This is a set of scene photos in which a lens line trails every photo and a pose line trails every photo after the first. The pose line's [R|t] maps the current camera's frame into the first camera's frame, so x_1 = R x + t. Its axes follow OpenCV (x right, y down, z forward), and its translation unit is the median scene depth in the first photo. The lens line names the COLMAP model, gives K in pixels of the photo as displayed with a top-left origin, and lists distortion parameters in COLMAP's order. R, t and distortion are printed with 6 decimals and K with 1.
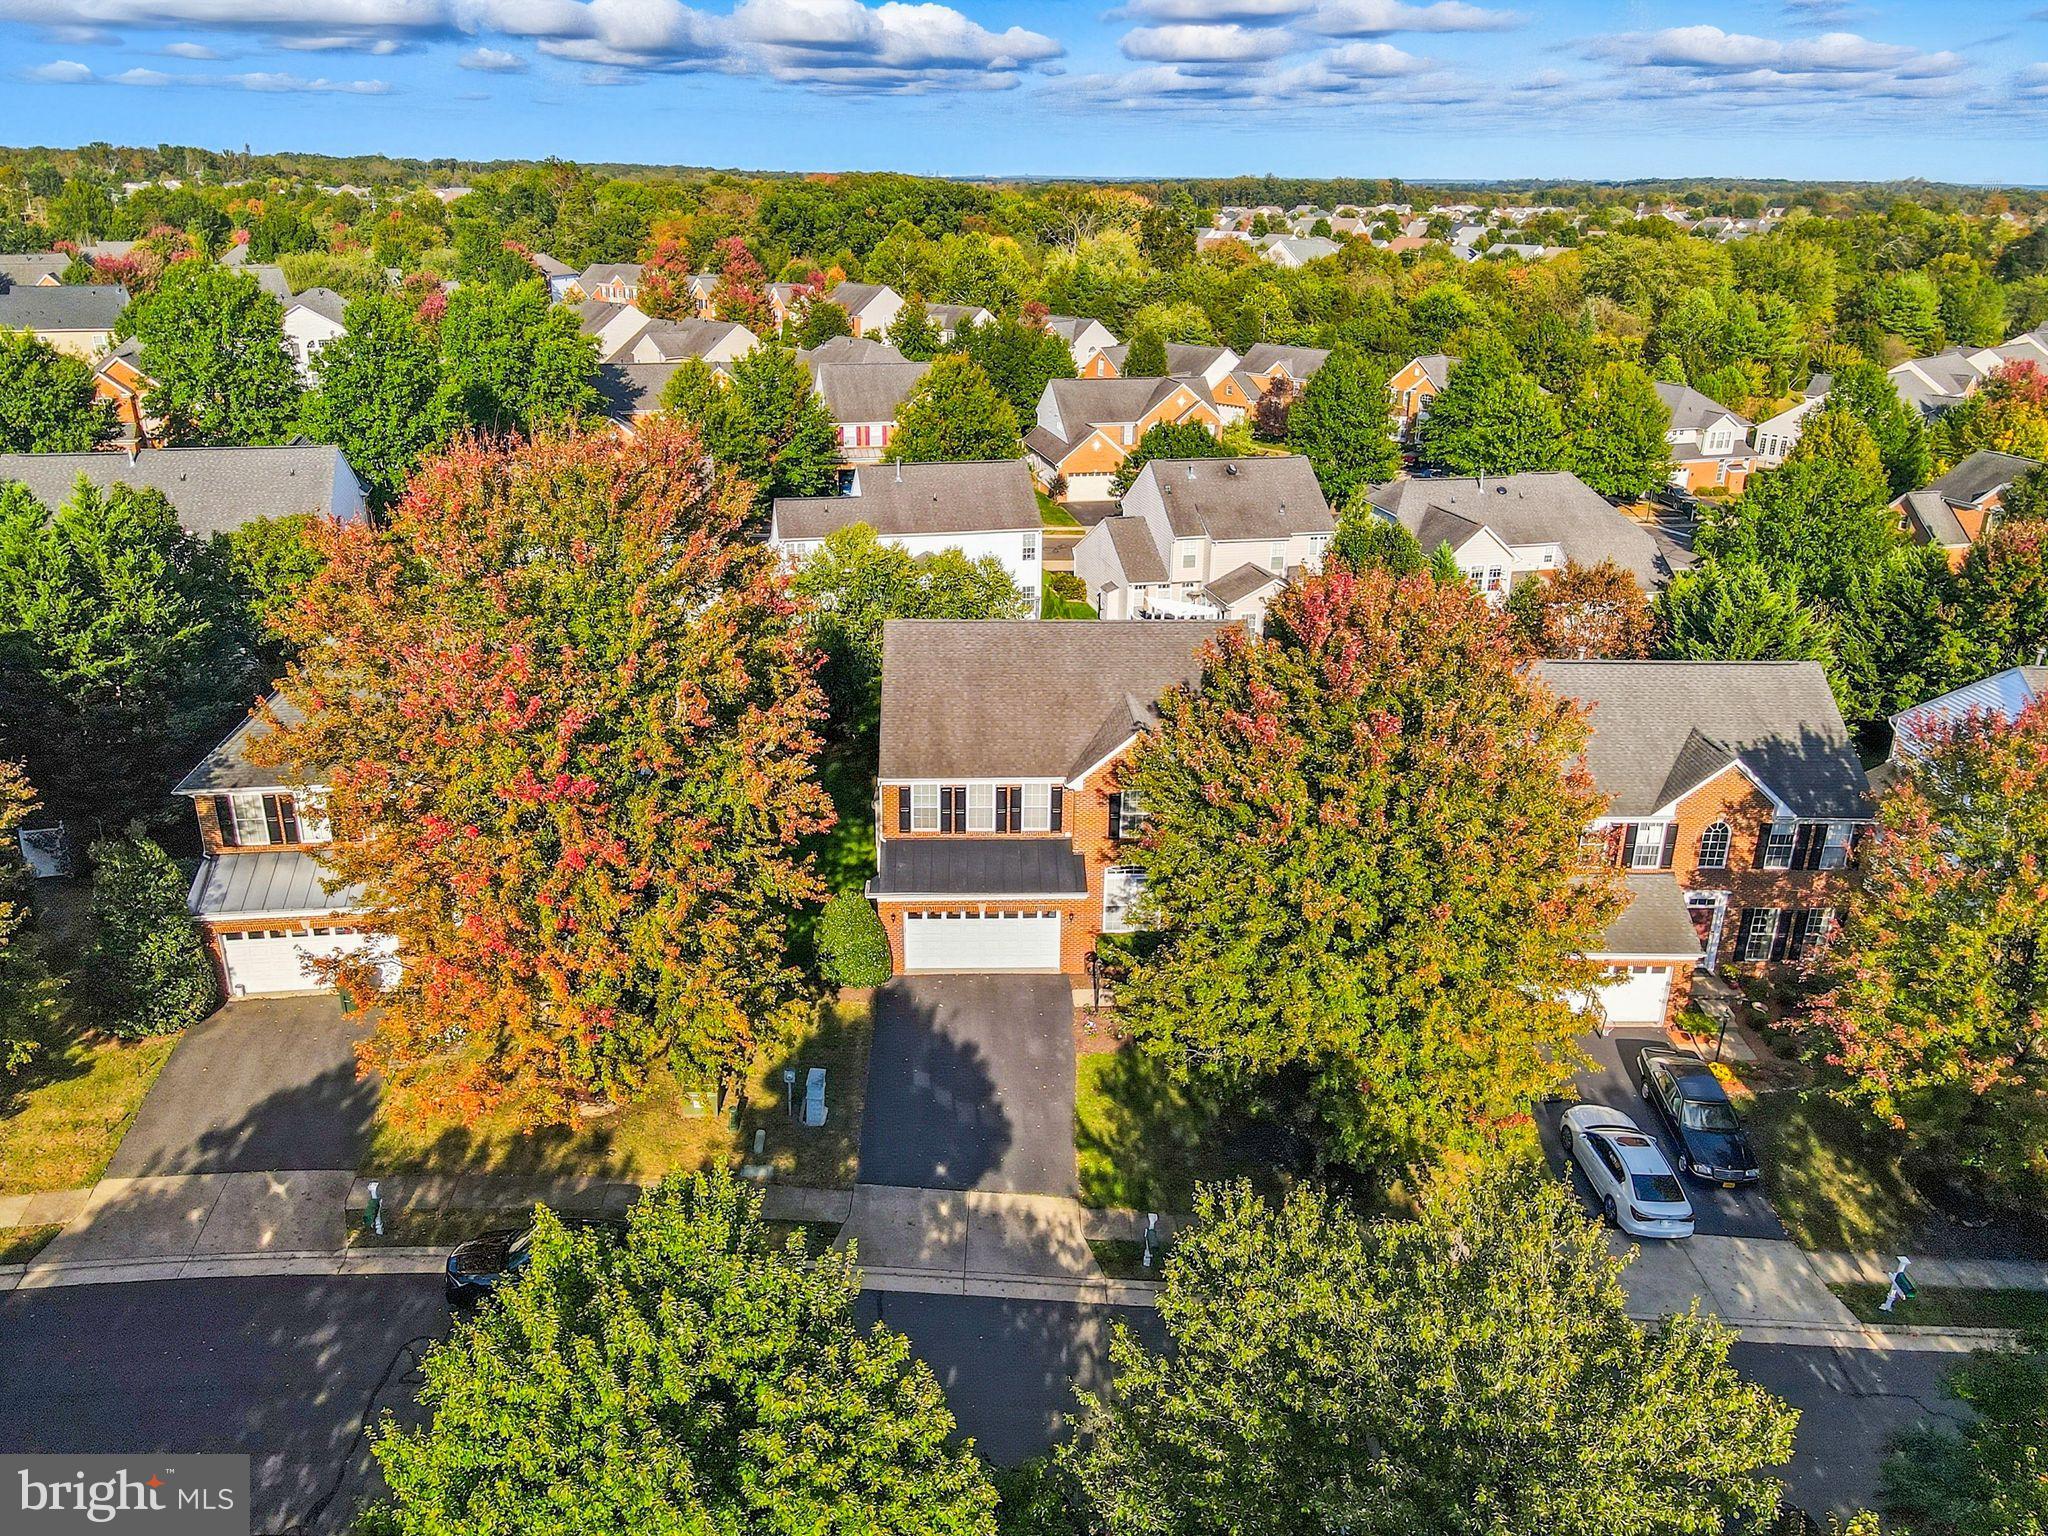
lens RADIAL K [[1495.6, 0, 1024.0], [0, 1495.6, 768.0], [0, 0, 1]] dist [0.010925, 0.010769]
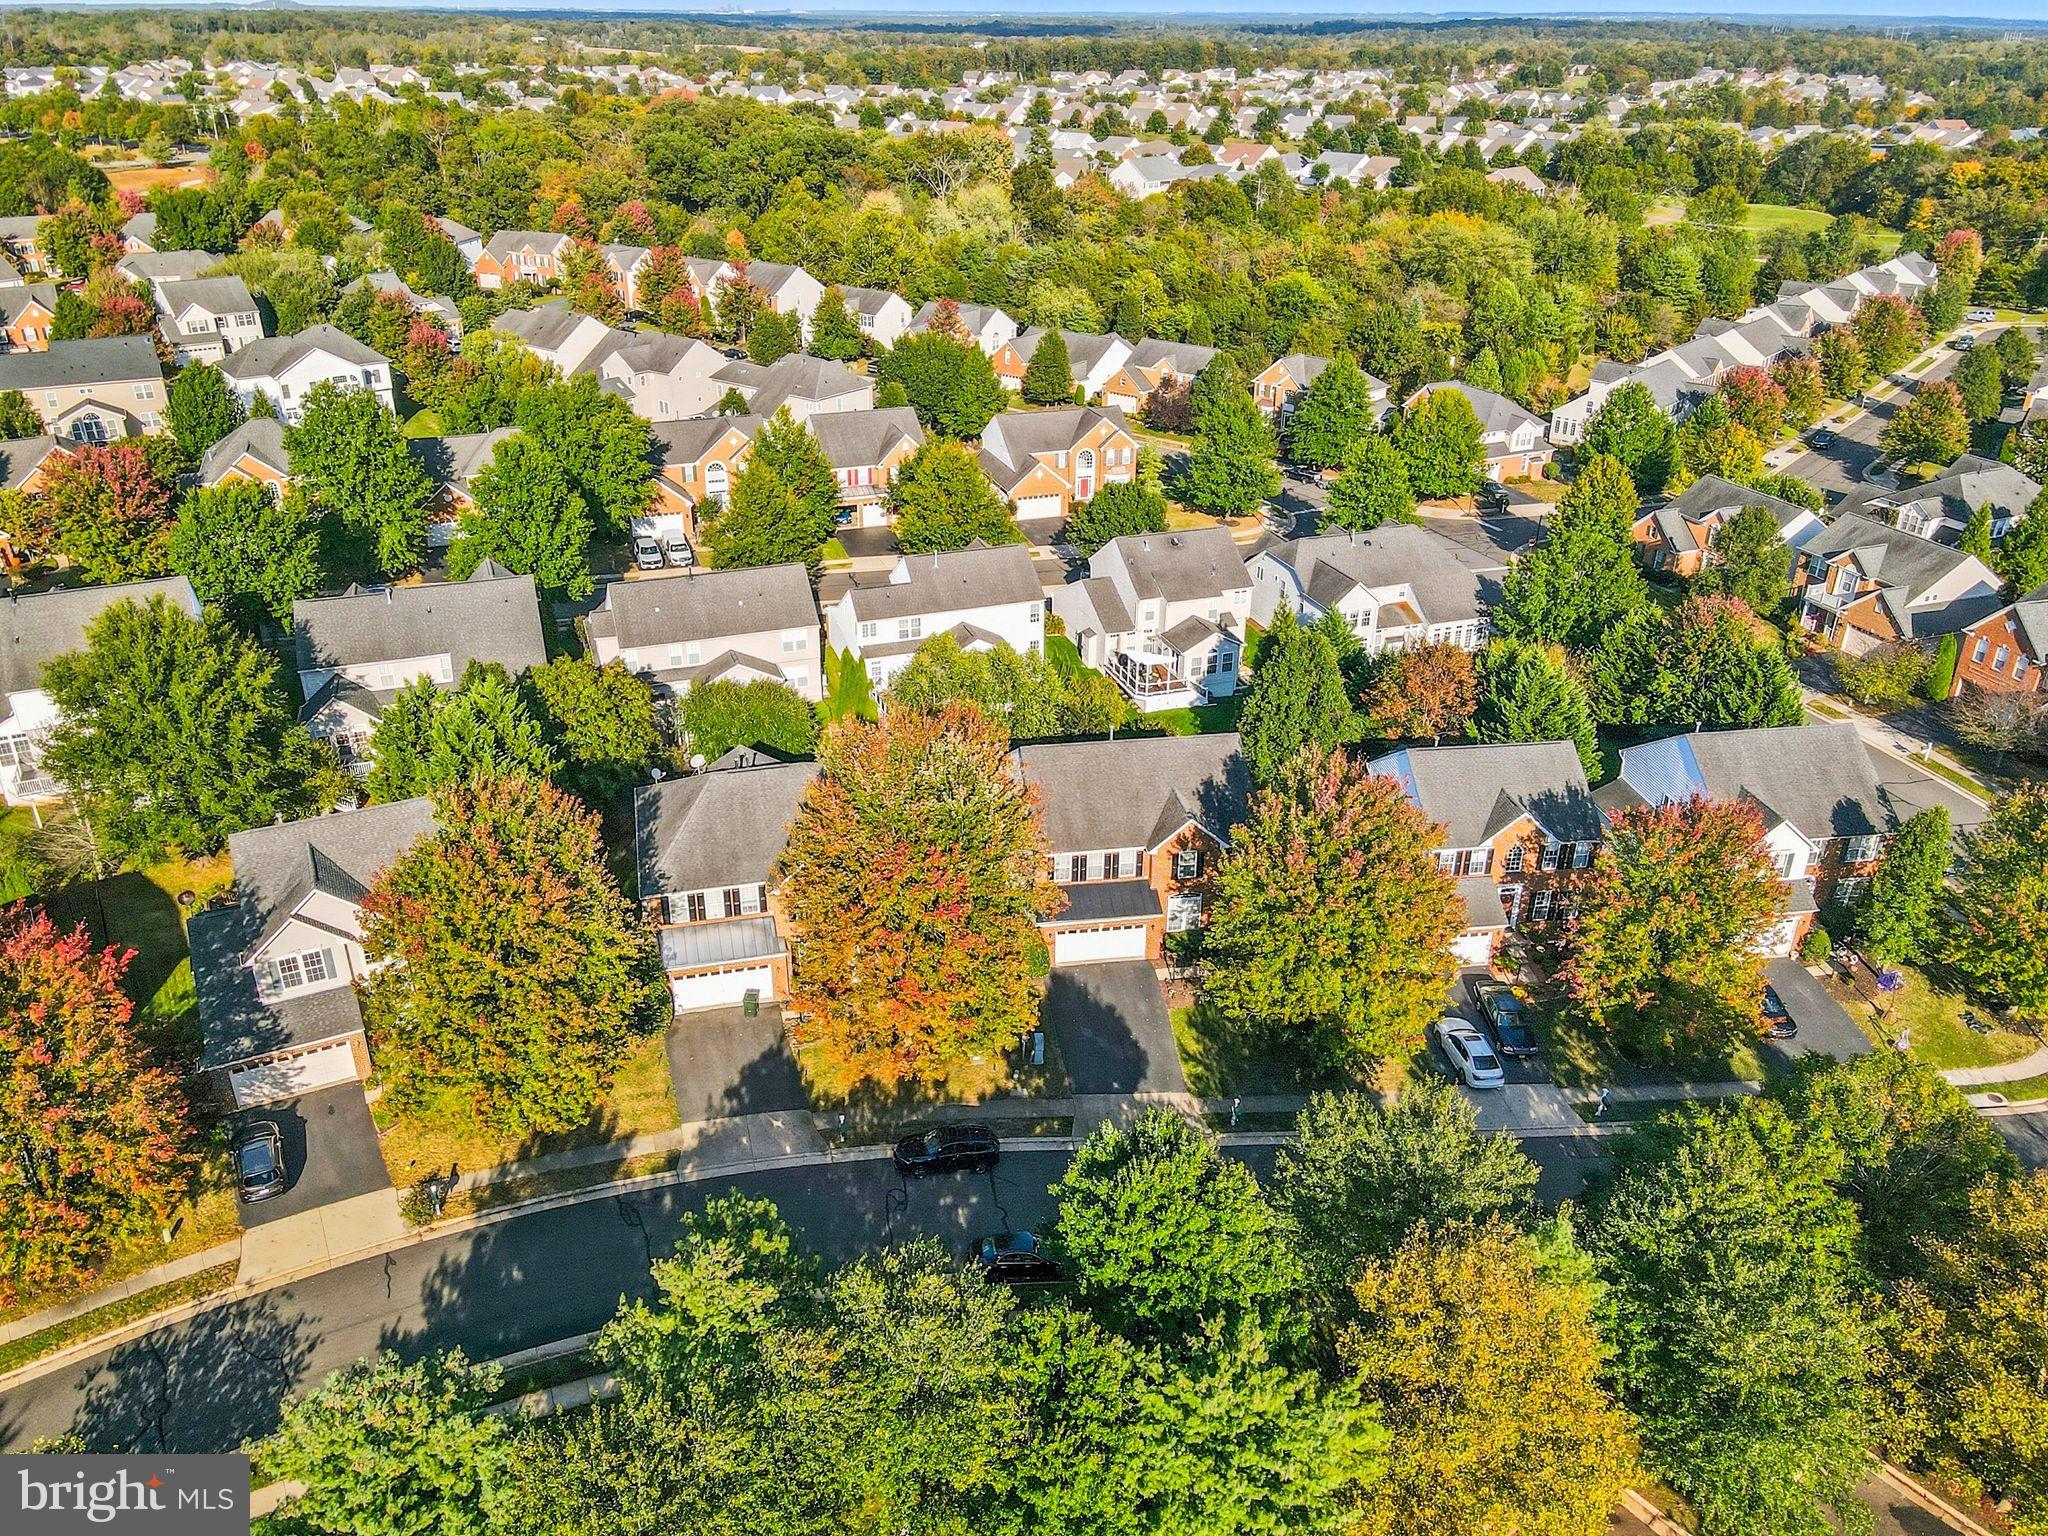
lens RADIAL K [[1495.6, 0, 1024.0], [0, 1495.6, 768.0], [0, 0, 1]] dist [0.010925, 0.010769]
pose [[0.993251, -0.056792, 0.101132, -0.268495], [0.046996, 0.994199, 0.096746, -0.245819], [-0.106040, -0.091341, 0.990158, -0.637304]]
